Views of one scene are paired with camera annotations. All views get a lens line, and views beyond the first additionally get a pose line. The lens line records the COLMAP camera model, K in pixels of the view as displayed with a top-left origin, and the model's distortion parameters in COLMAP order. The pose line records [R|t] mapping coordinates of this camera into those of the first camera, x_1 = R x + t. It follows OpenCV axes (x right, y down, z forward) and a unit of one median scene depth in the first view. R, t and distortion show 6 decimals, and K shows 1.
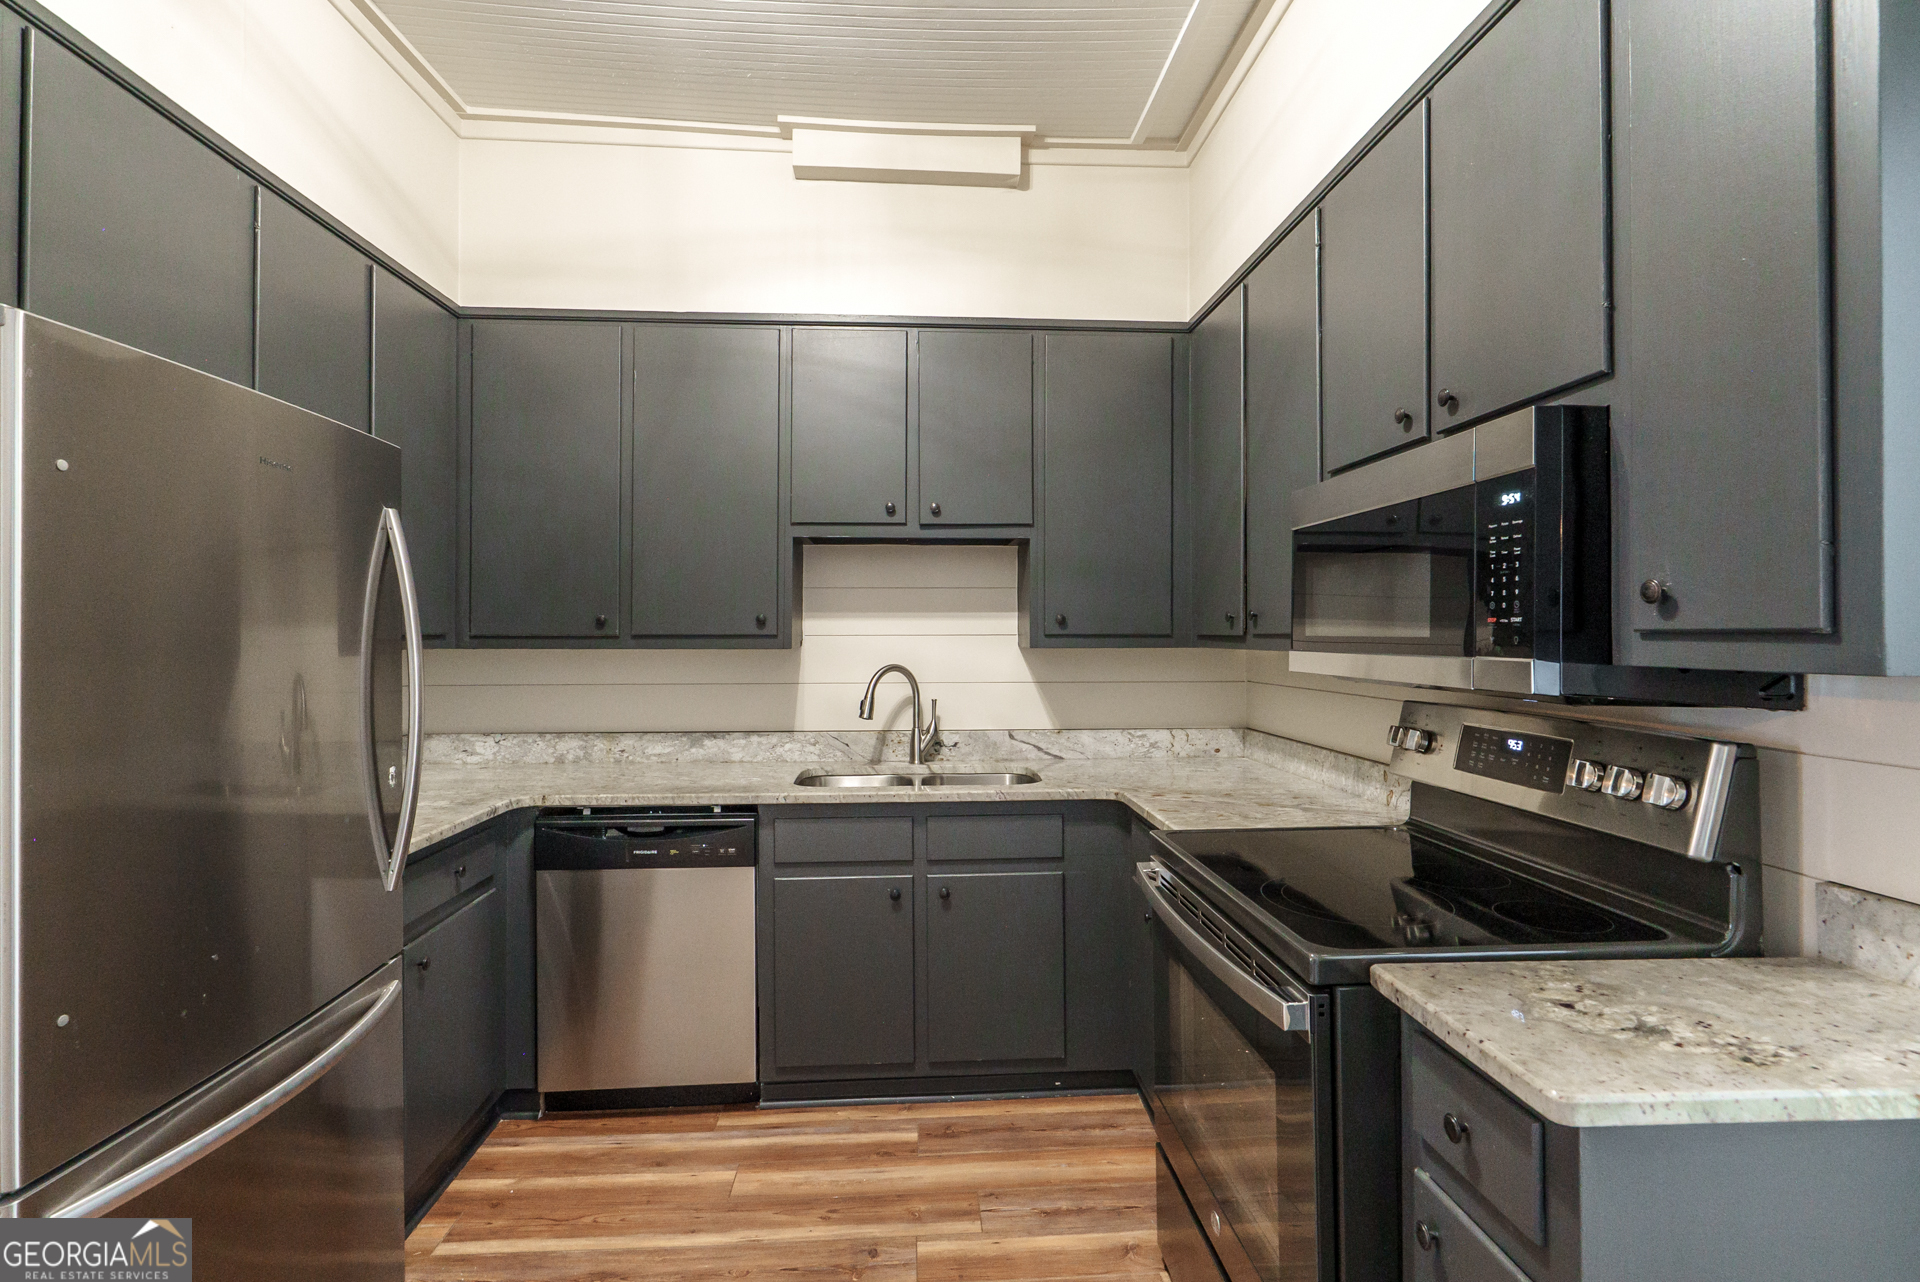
lens RADIAL K [[886.5, 0, 956.7], [0, 886.5, 622.3], [0, 0, 1]] dist [-0.003018, 0.000965]
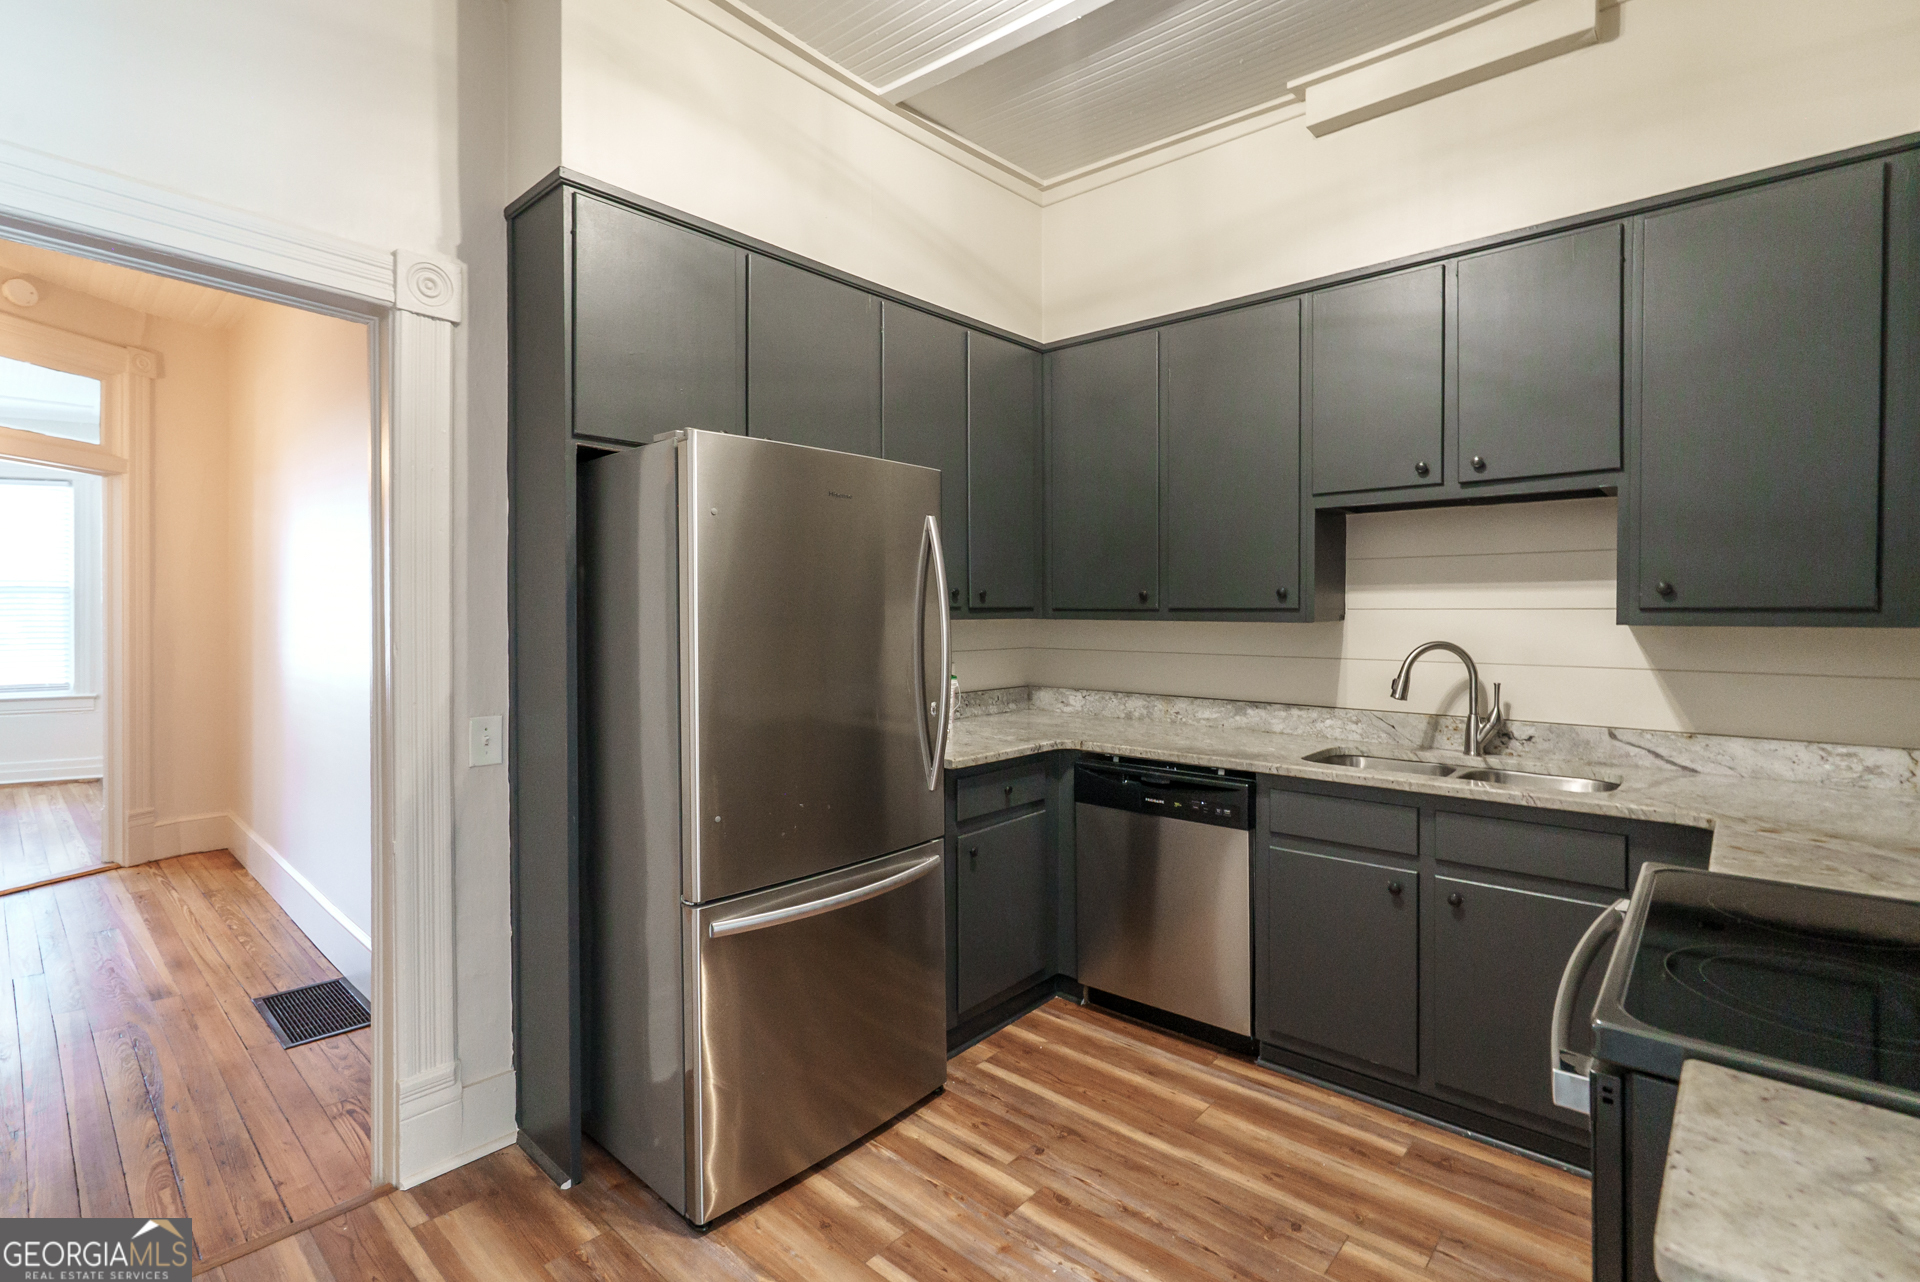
lens RADIAL K [[884.9, 0, 965.6], [0, 884.9, 621.1], [0, 0, 1]] dist [-0.001172, 0.000727]
pose [[0.707993, 0.010391, -0.706143, 0.260695], [0.008290, 0.999701, 0.023022, 0.003008], [0.706171, -0.022154, 0.707695, 0.035907]]
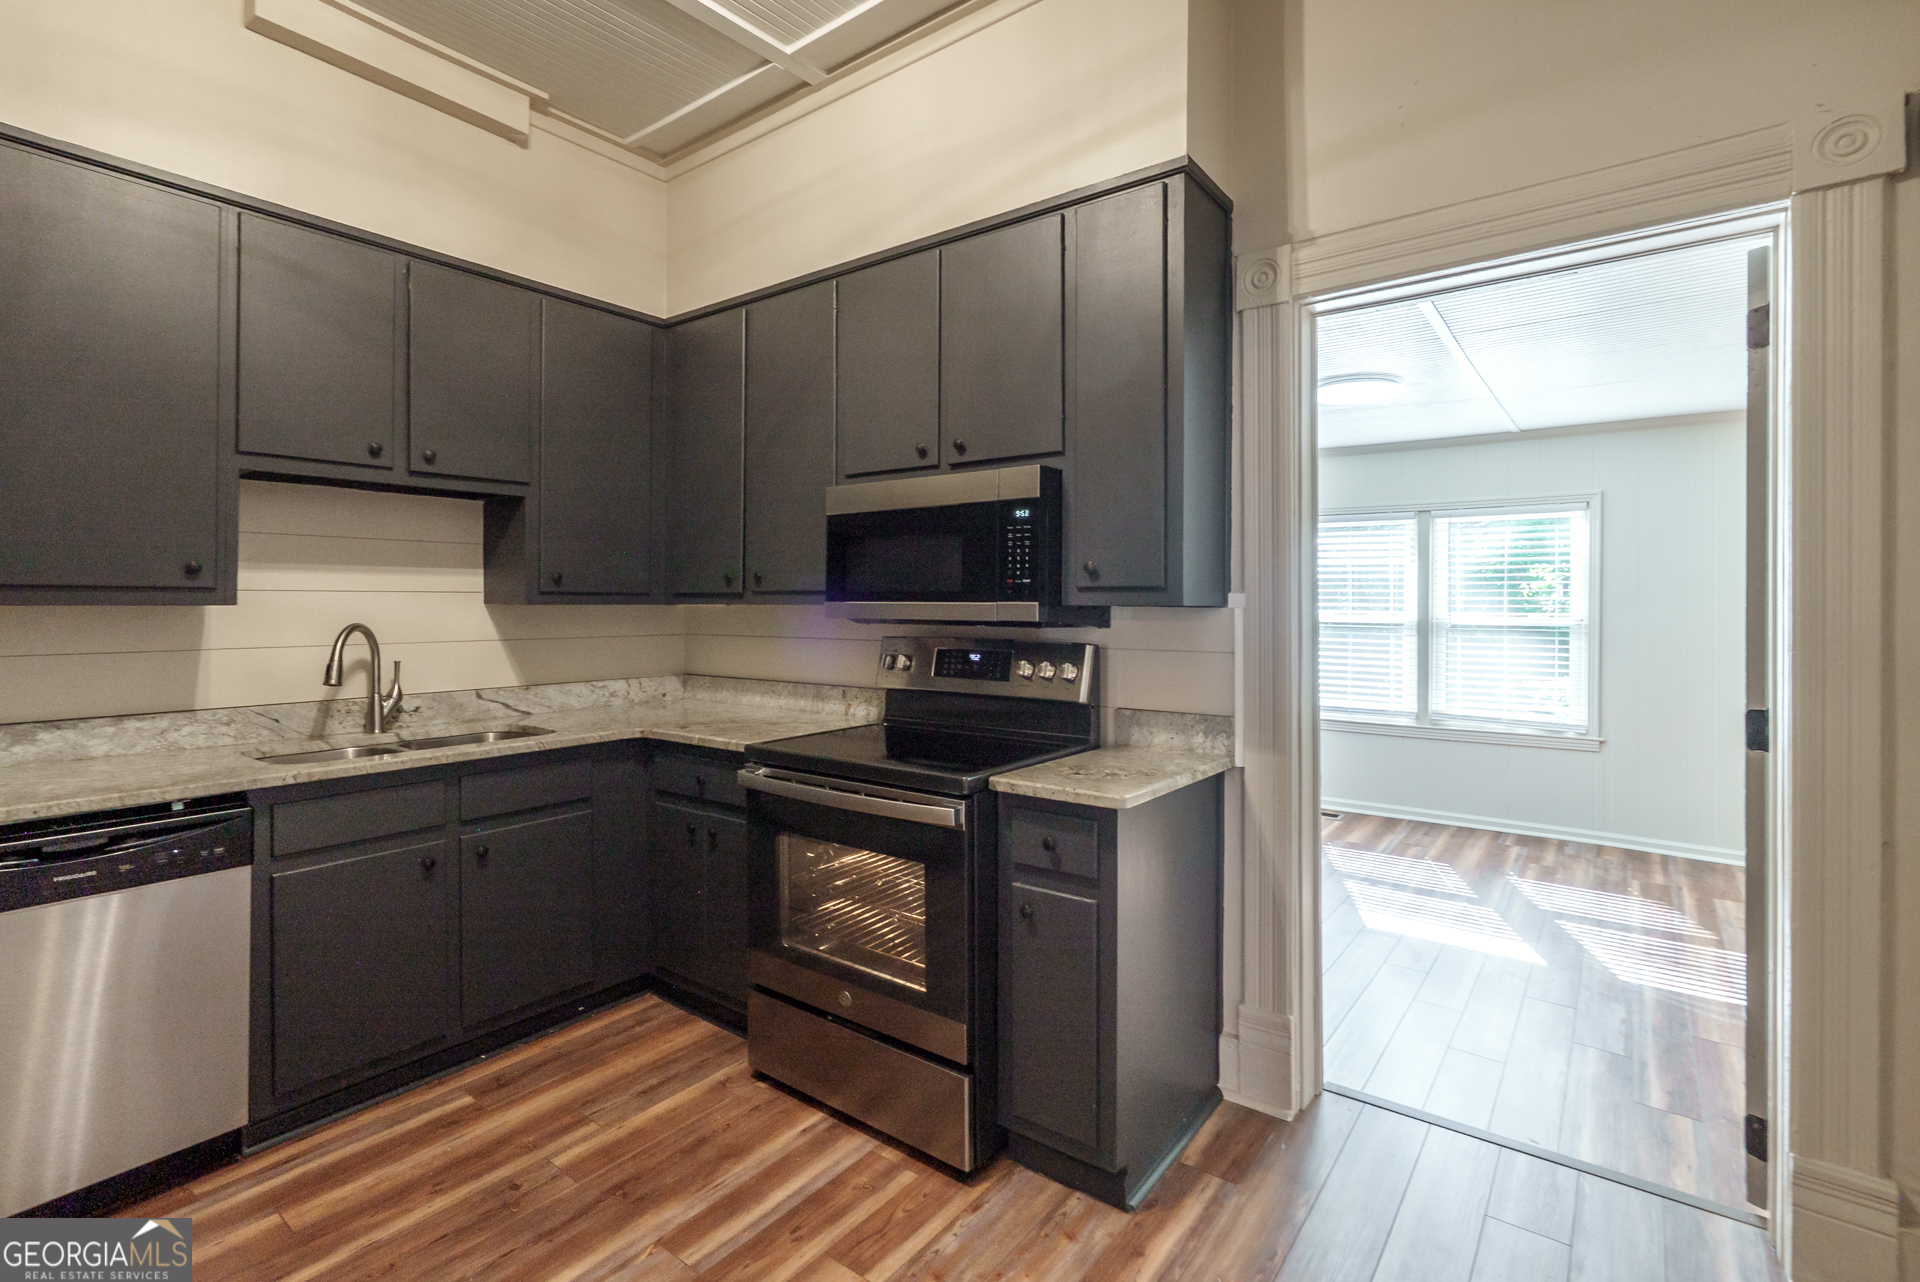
lens RADIAL K [[886.1, 0, 951.4], [0, 886.1, 605.0], [0, 0, 1]] dist [-0.001057, 0.000513]
pose [[0.653496, 0.000517, 0.756930, -0.417007], [-0.012707, 0.999866, 0.010287, 0.014755], [-0.756824, -0.016341, 0.653415, -0.035163]]
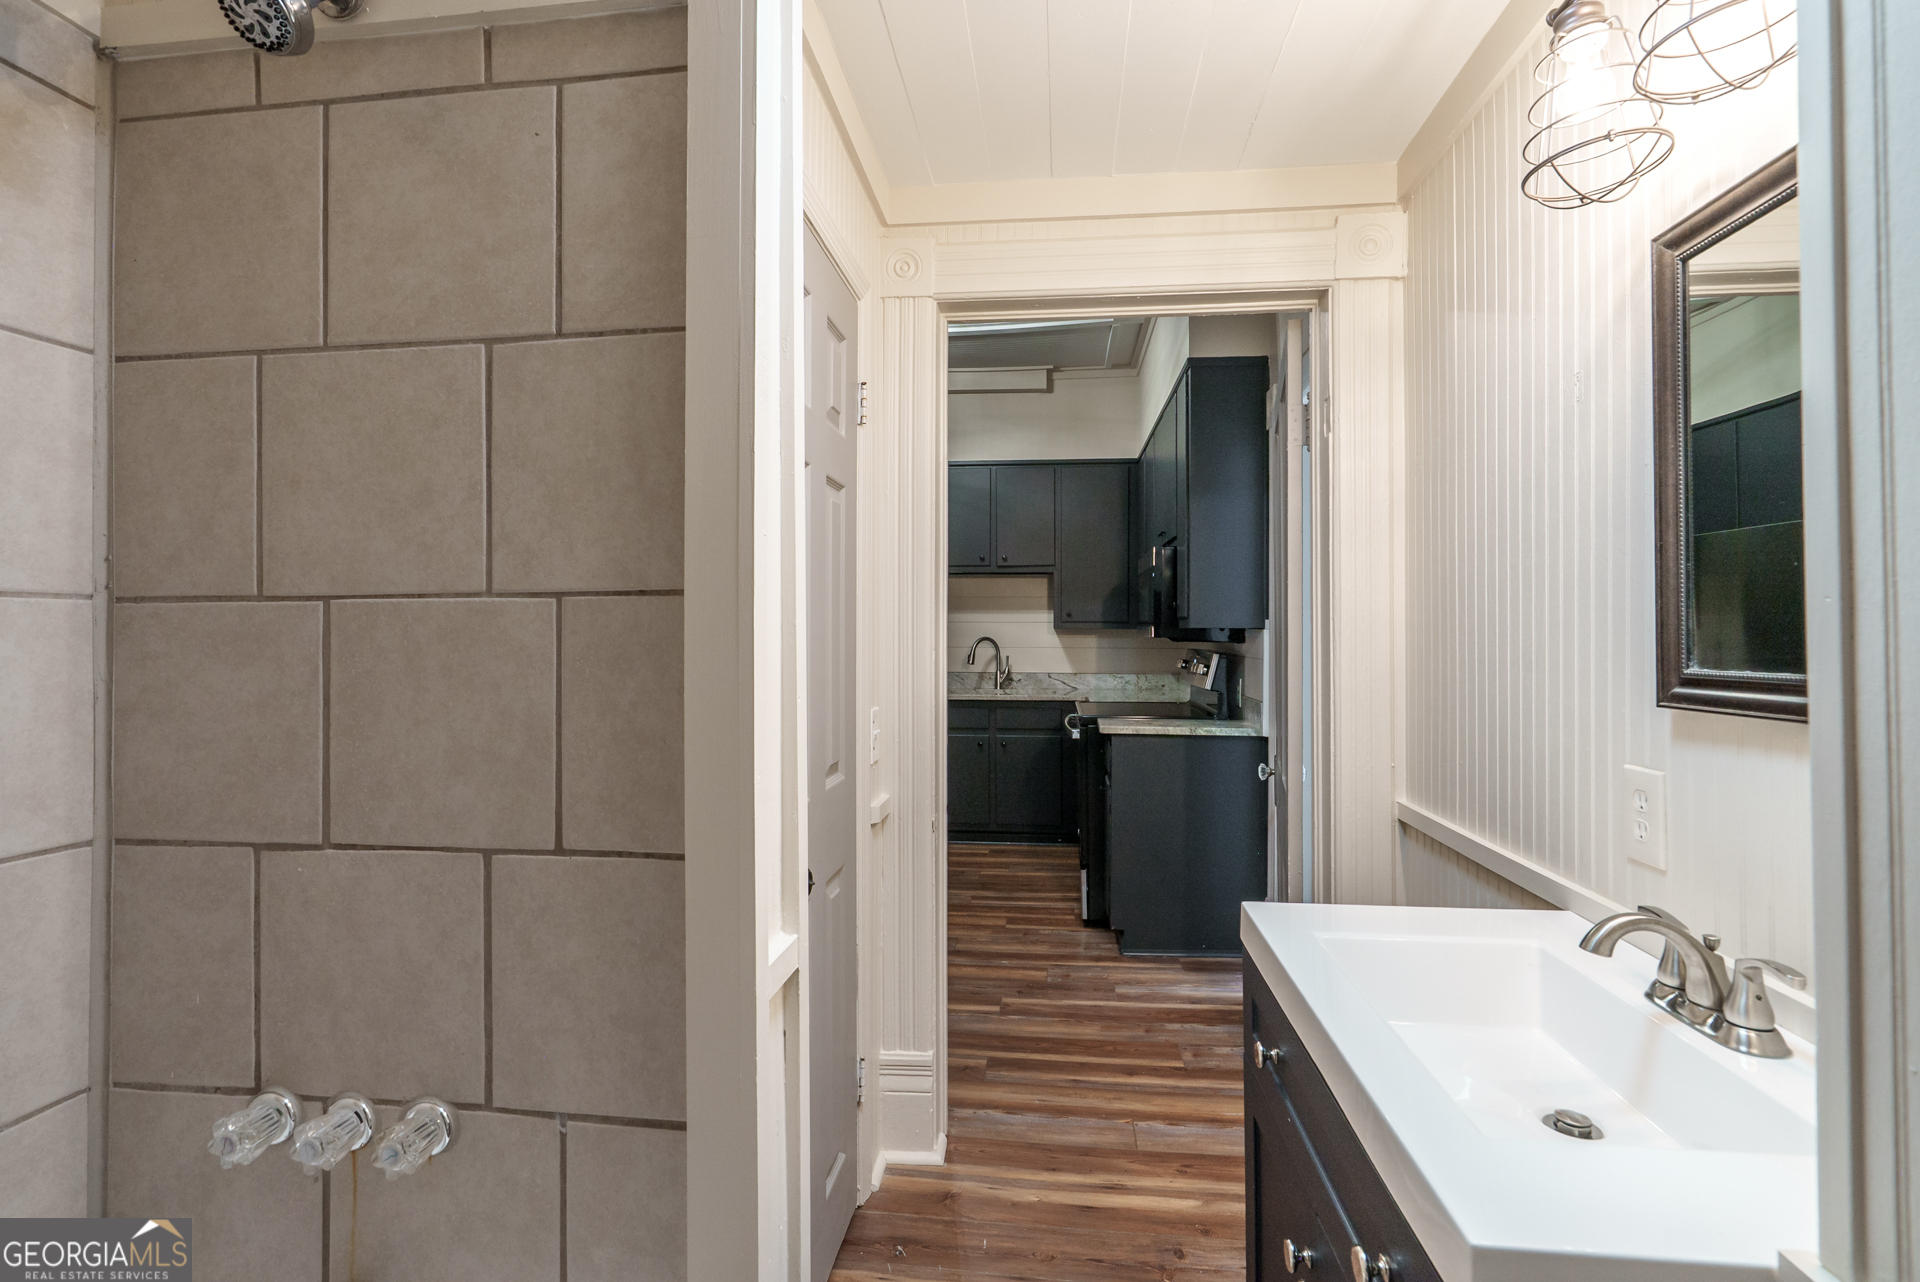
lens RADIAL K [[877.8, 0, 956.6], [0, 877.8, 631.9], [0, 0, 1]] dist [0.000621, 0.000489]
pose [[0.984245, 0.002577, -0.176791, 0.243754], [0.000212, 0.999876, 0.015753, 0.006894], [0.176810, -0.015543, 0.984122, -1.065399]]
